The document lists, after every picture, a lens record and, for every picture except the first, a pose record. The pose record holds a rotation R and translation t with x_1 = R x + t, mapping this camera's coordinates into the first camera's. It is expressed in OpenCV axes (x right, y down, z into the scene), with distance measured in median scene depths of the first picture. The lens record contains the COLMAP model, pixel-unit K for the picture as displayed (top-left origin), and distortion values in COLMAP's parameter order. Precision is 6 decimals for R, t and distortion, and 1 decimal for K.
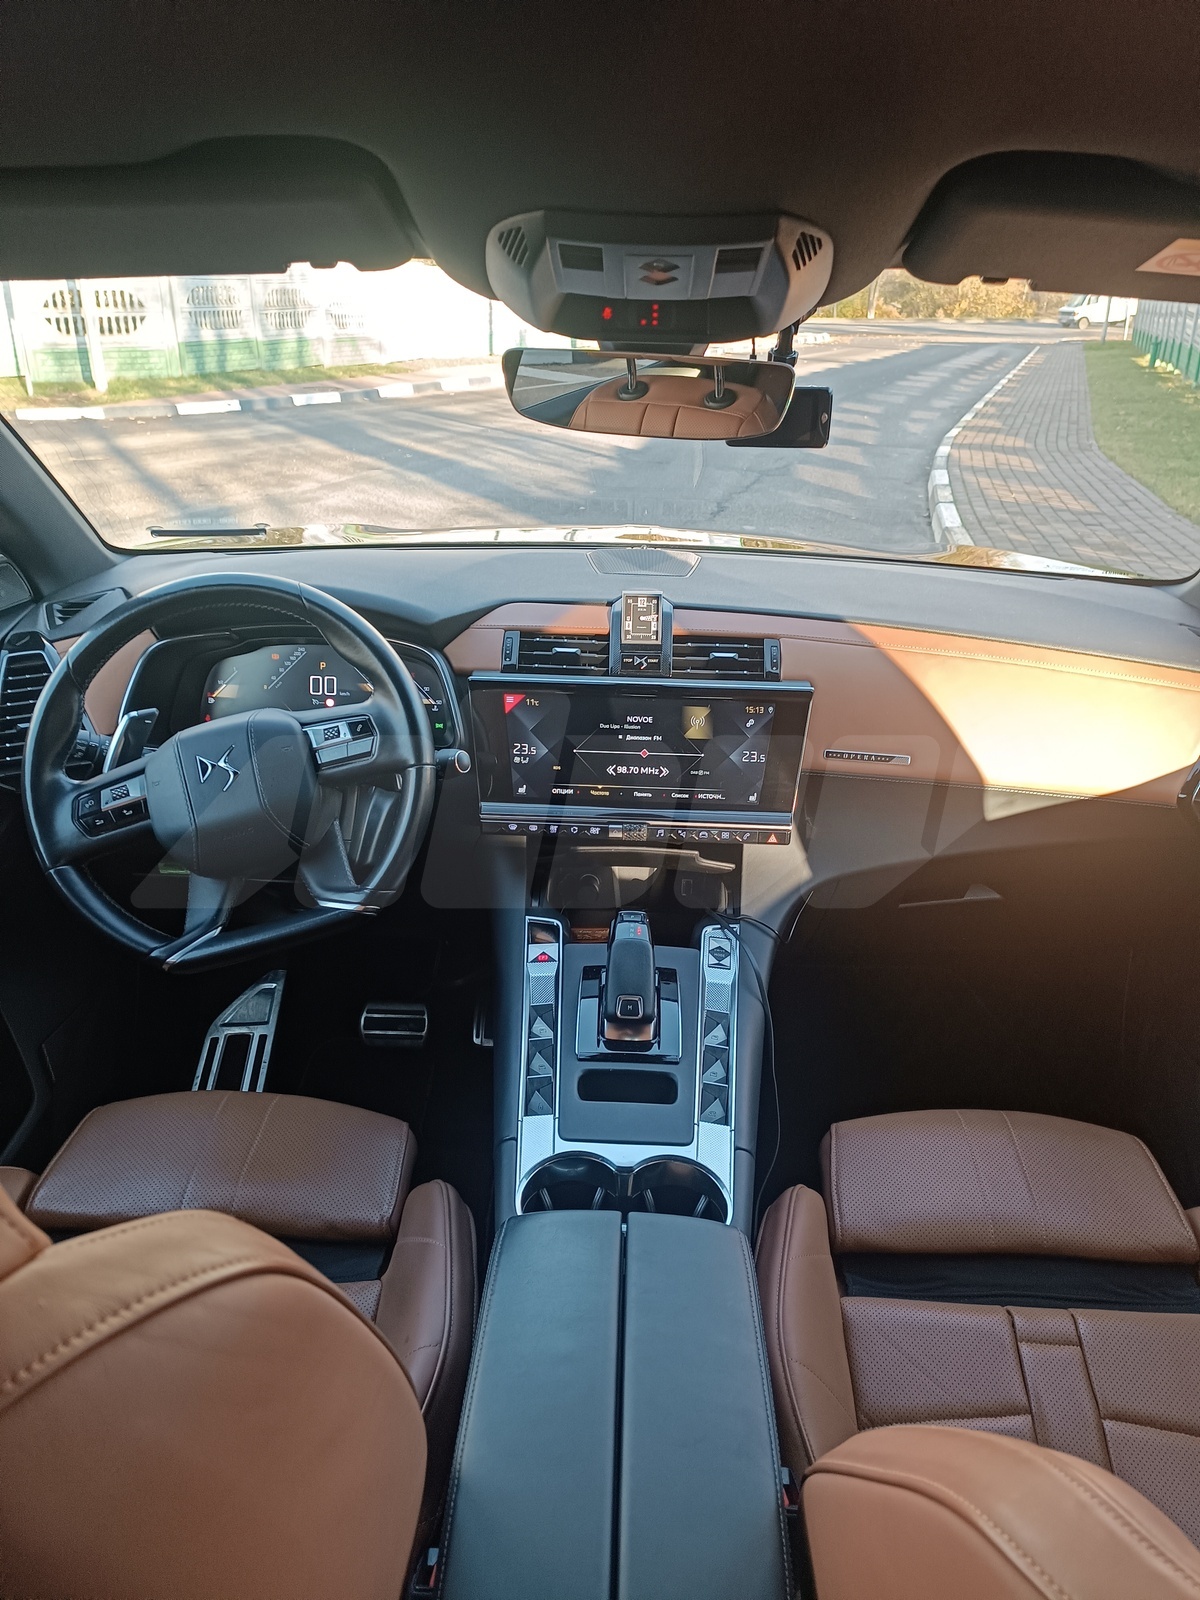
lens RADIAL K [[1196.7, 0, 600.0], [0, 1196.7, 800.0], [0, 0, 1]] dist [0.003790, 0.116896]
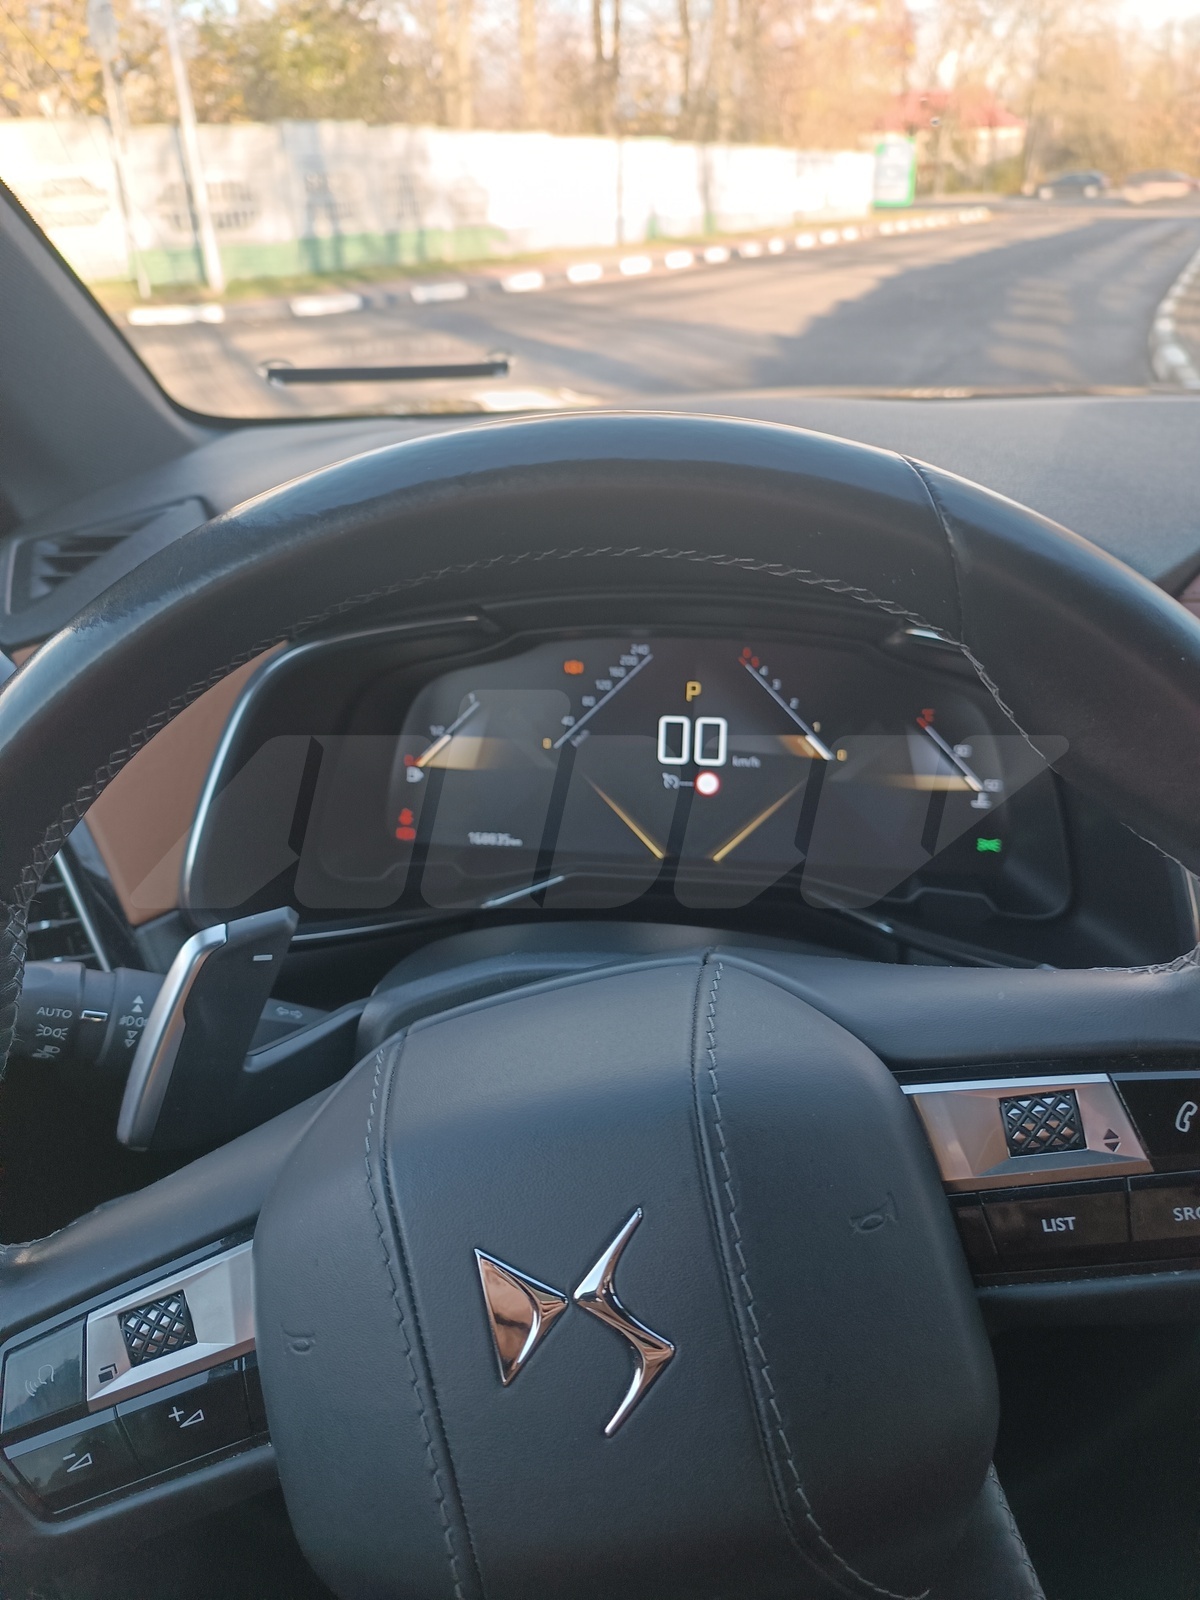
lens RADIAL K [[1210.0, 0, 600.0], [0, 1210.0, 800.0], [0, 0, 1]] dist [0.022625, -0.005479]
pose [[0.995592, 0.010714, -0.093172, -0.041847], [-0.004274, 0.997604, 0.069051, -0.019349], [0.093688, -0.068349, 0.993253, 0.111911]]
